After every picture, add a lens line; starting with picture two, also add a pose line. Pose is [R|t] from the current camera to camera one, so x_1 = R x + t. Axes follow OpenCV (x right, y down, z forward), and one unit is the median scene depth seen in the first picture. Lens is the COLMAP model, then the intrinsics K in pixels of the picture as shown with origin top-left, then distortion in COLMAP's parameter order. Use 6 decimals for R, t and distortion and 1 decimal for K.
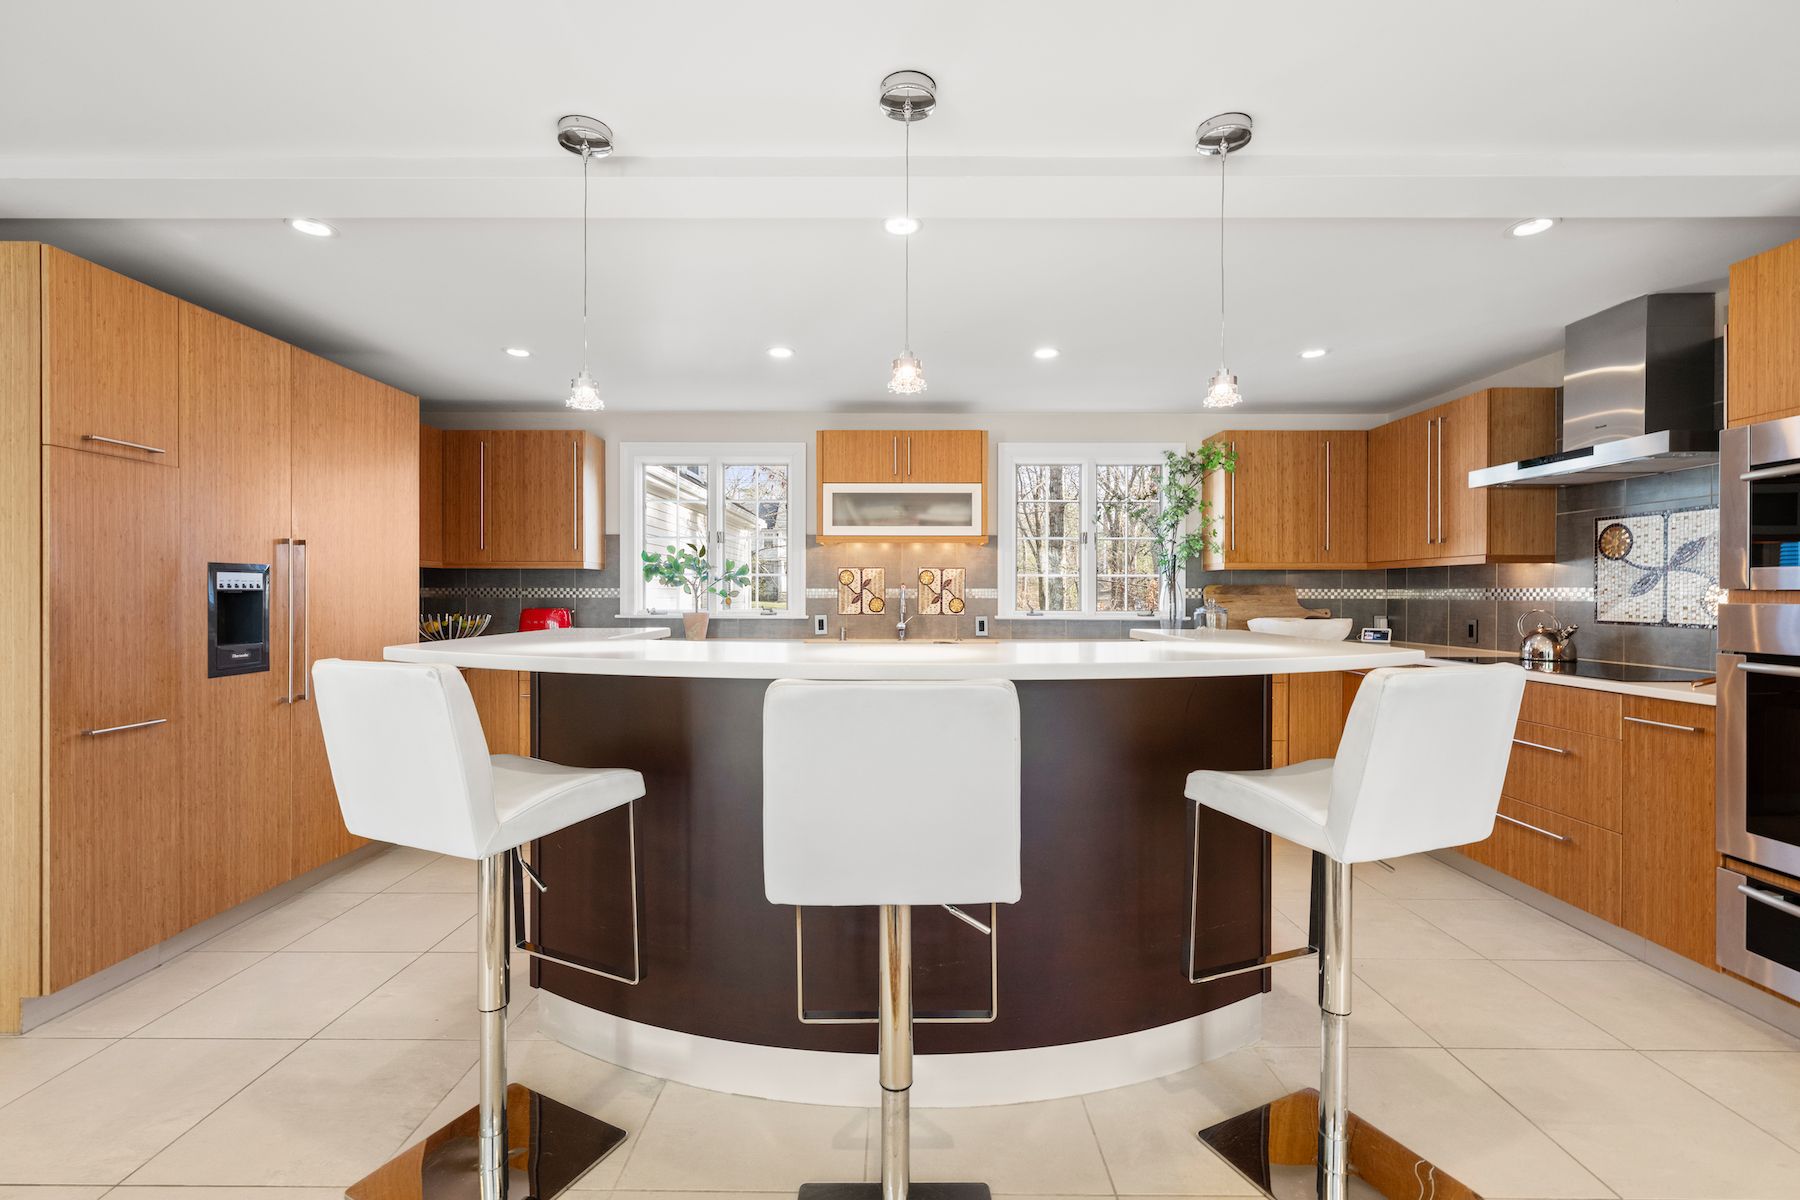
lens RADIAL K [[758.5, 0, 893.5], [0, 758.5, 595.2], [0, 0, 1]] dist [-0.000562, 0.000144]
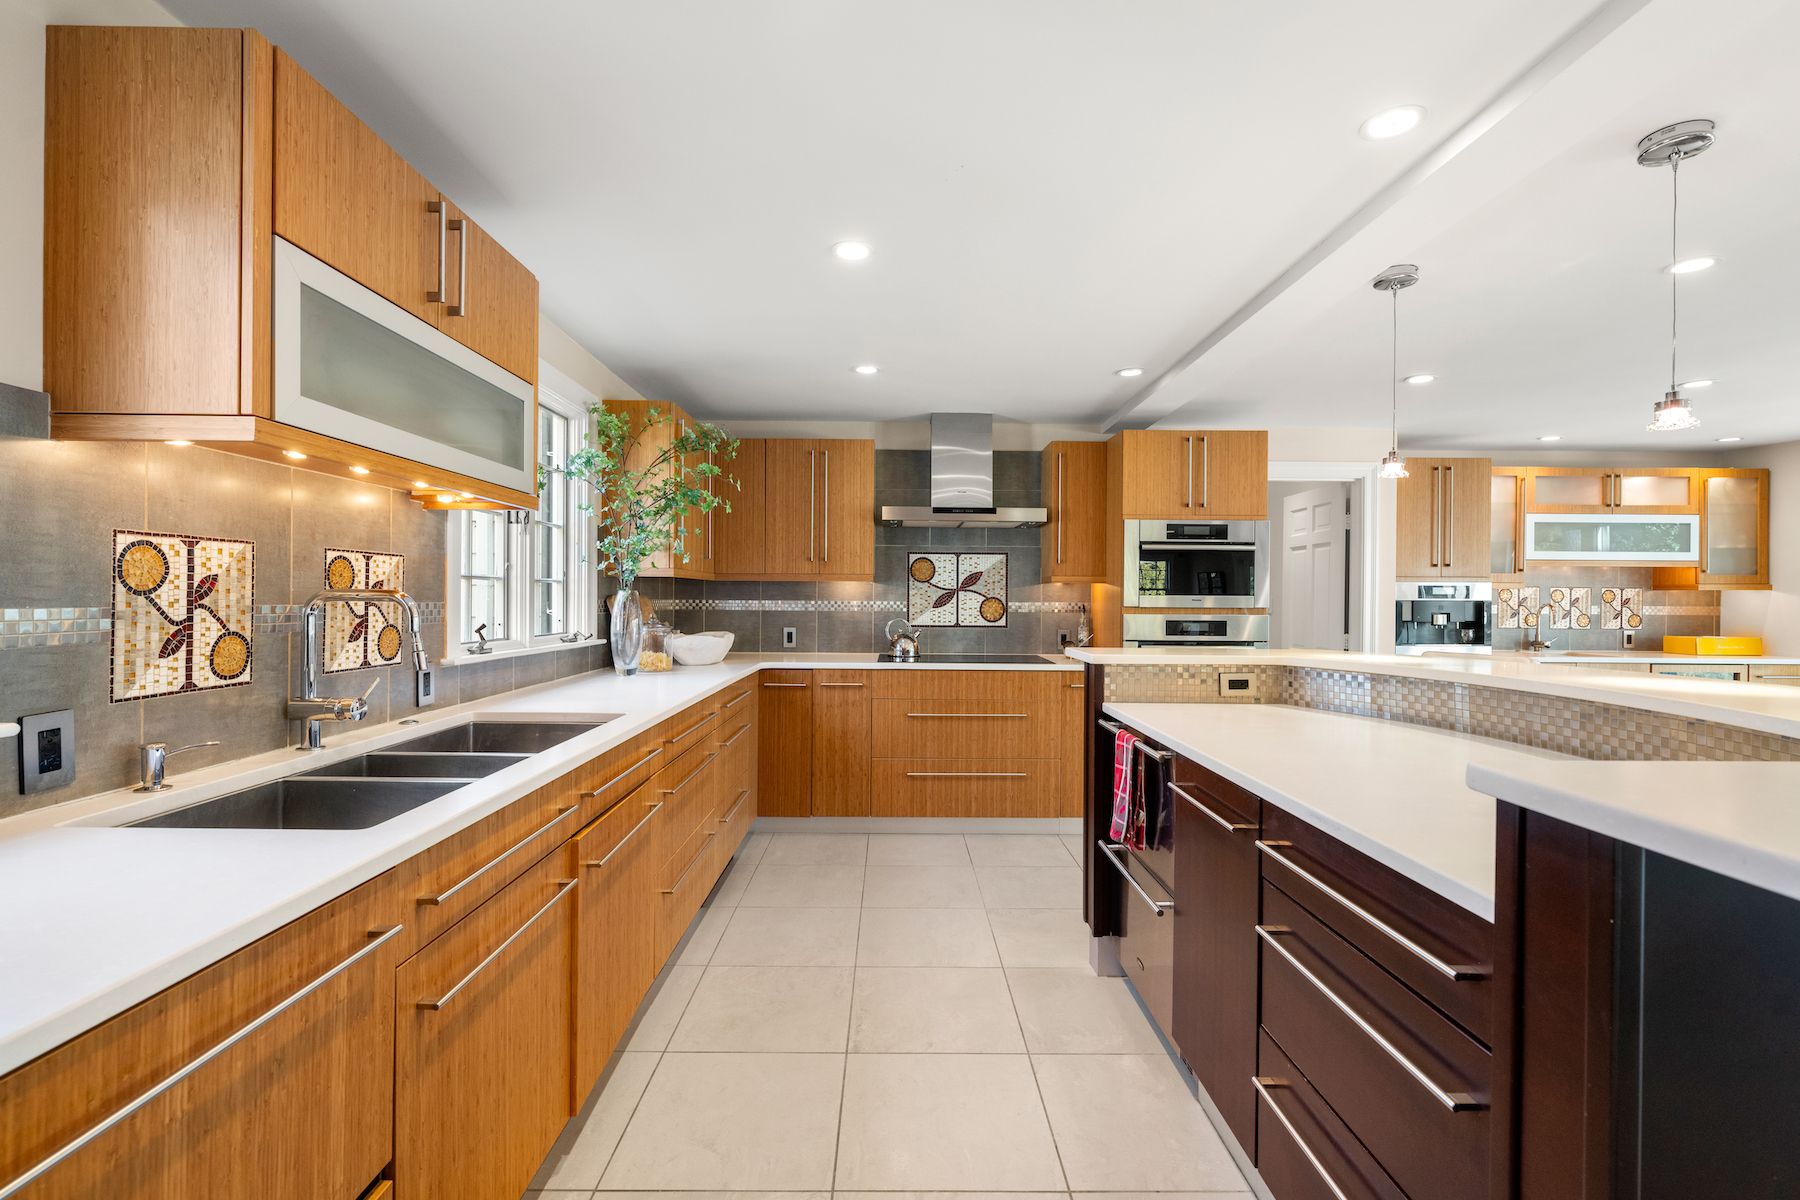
lens RADIAL K [[779.4, 0, 900.0], [0, 779.4, 600.0], [0, 0, 1]] dist [0.000970, 0.000036]
pose [[-0.014653, -0.006129, 0.999874, -0.508226], [-0.006499, 0.999961, 0.006035, -0.021034], [-0.999872, -0.006409, -0.014693, 1.023908]]
